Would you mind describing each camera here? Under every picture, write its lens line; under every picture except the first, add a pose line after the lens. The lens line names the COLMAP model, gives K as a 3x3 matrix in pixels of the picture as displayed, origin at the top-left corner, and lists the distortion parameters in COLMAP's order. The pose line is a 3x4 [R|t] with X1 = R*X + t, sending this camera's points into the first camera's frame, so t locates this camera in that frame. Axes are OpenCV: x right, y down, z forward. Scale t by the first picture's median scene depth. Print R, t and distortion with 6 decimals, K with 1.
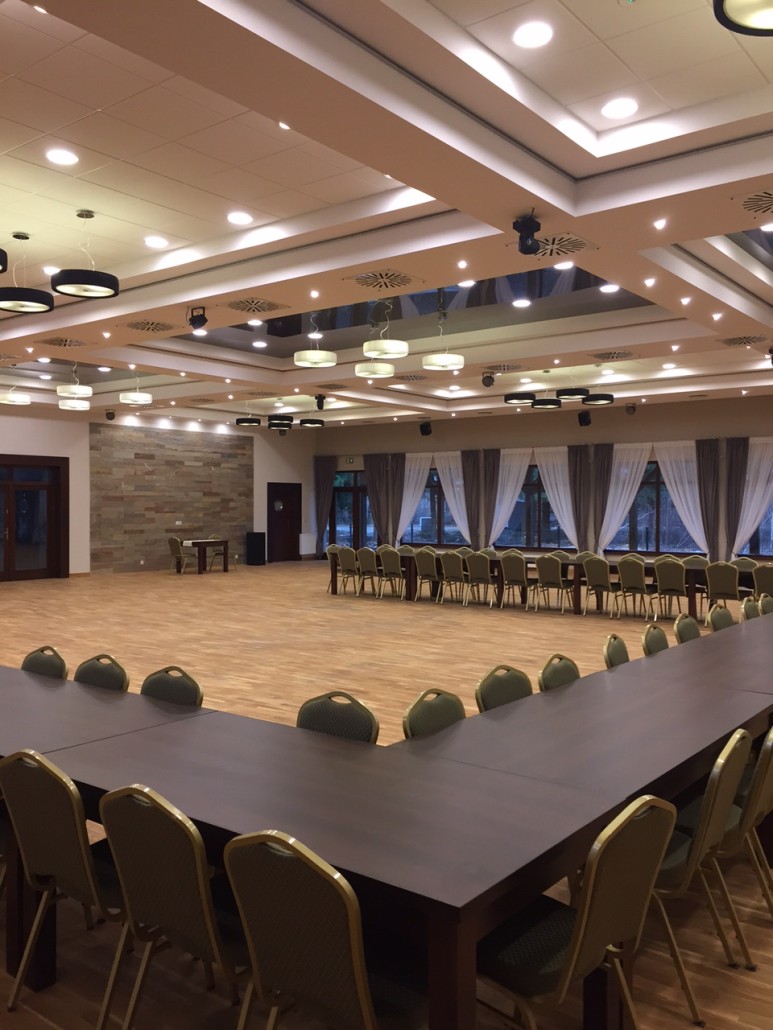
lens RADIAL K [[881.8, 0, 385.8], [0, 881.8, 516.7], [0, 0, 1]] dist [0.058896, -0.025488]
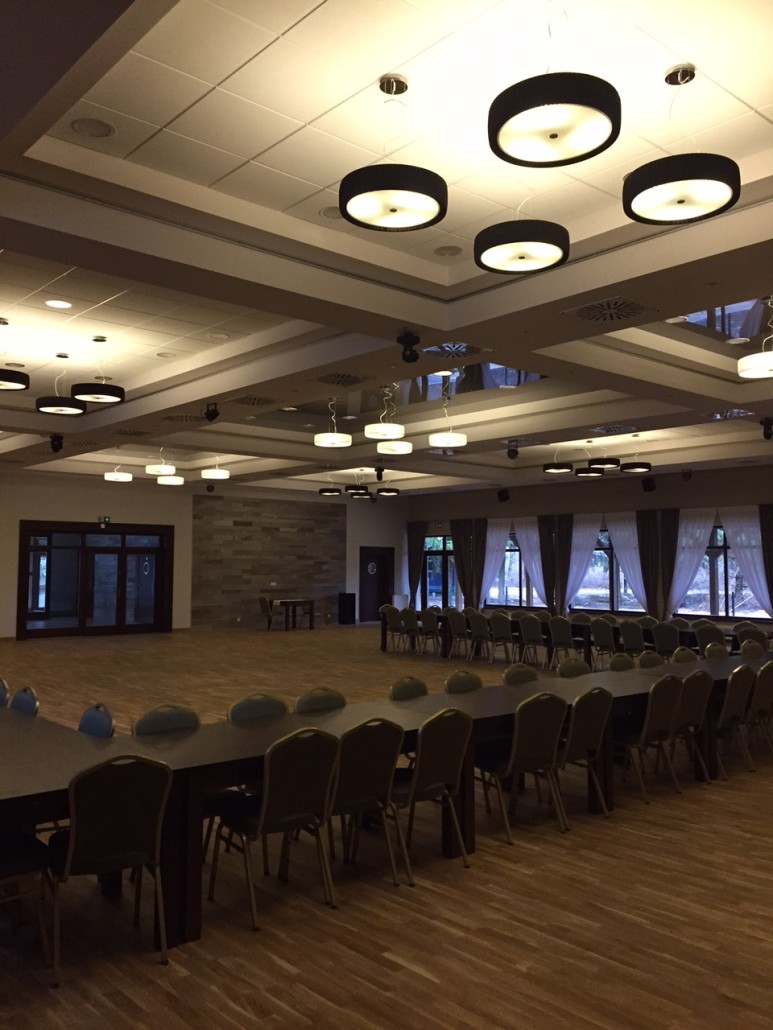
lens RADIAL K [[881.8, 0, 389.3], [0, 881.8, 509.2], [0, 0, 1]] dist [0.058896, -0.025488]
pose [[0.983120, -0.008850, -0.182747, 0.115653], [-0.005626, 0.996895, -0.078544, -0.000029], [0.182874, 0.078246, 0.980018, -0.057157]]
